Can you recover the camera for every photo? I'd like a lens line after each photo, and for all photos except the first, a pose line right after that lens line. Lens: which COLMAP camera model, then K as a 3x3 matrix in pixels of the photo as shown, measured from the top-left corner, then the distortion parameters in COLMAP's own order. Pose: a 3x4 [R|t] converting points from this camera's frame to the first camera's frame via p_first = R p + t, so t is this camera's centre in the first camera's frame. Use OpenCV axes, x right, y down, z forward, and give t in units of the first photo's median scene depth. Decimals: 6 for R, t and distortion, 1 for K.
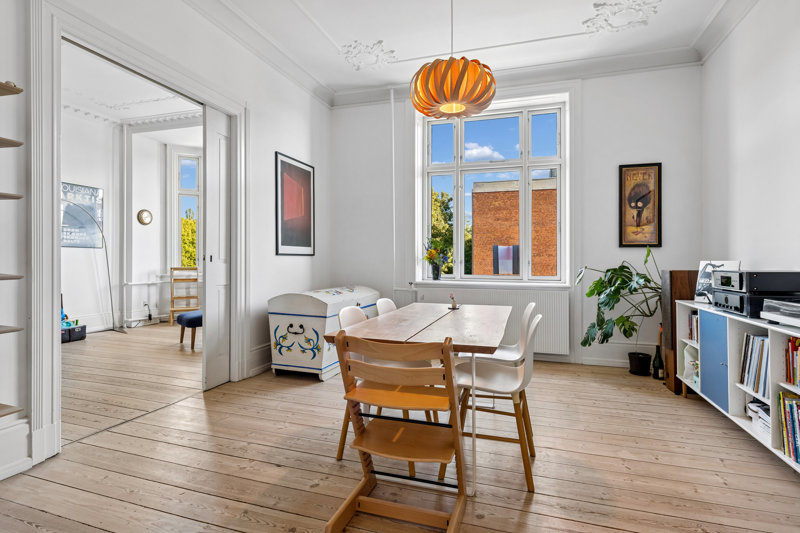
lens RADIAL K [[405.3, 0, 394.6], [0, 405.3, 262.5], [0, 0, 1]] dist [0.001443, 0.000298]
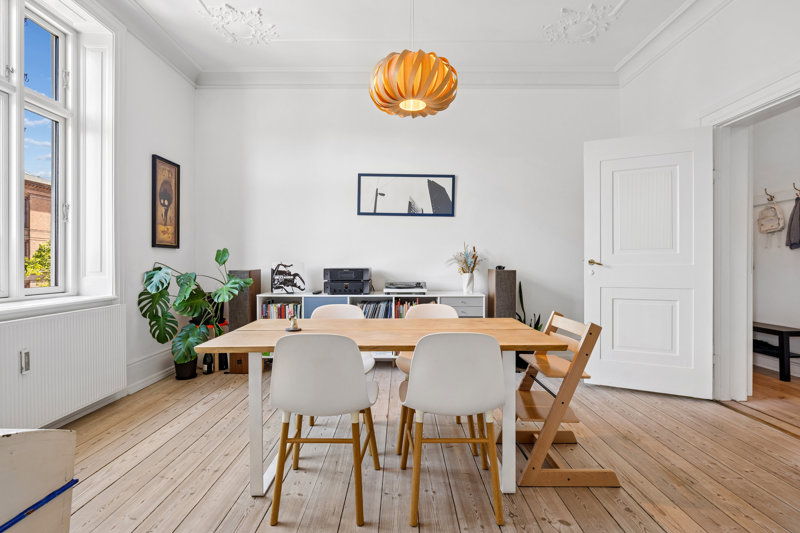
lens RADIAL K [[378.9, 0, 400.0], [0, 378.9, 266.5], [0, 0, 1]] dist [-0.000536, -0.000056]
pose [[-0.313254, -0.014351, 0.949561, -0.434213], [0.002658, 0.999869, 0.015988, -0.007042], [-0.949666, 0.007532, -0.313174, 0.809987]]
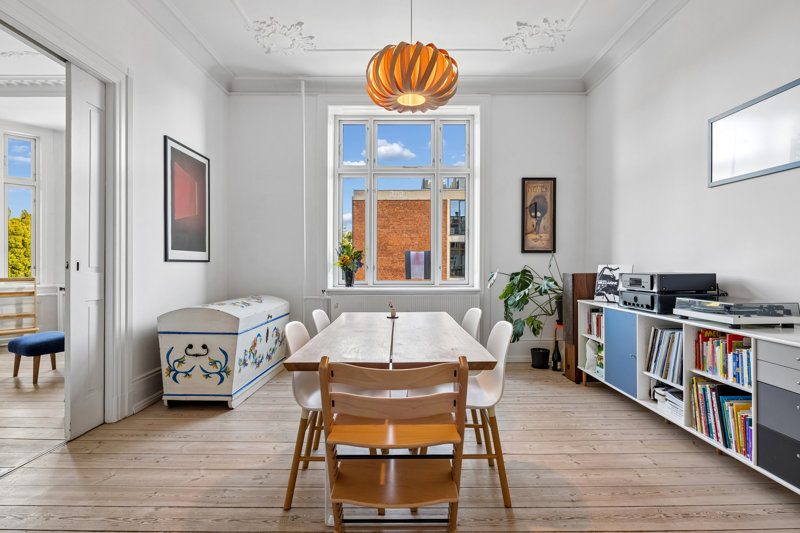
lens RADIAL K [[396.1, 0, 400.0], [0, 396.1, 266.5], [0, 0, 1]] dist [-0.003213, -0.000772]
pose [[0.949935, -0.008473, 0.312333, -0.099735], [0.009557, 0.999952, -0.001939, -0.001976], [-0.312302, 0.004827, 0.949971, 0.096922]]
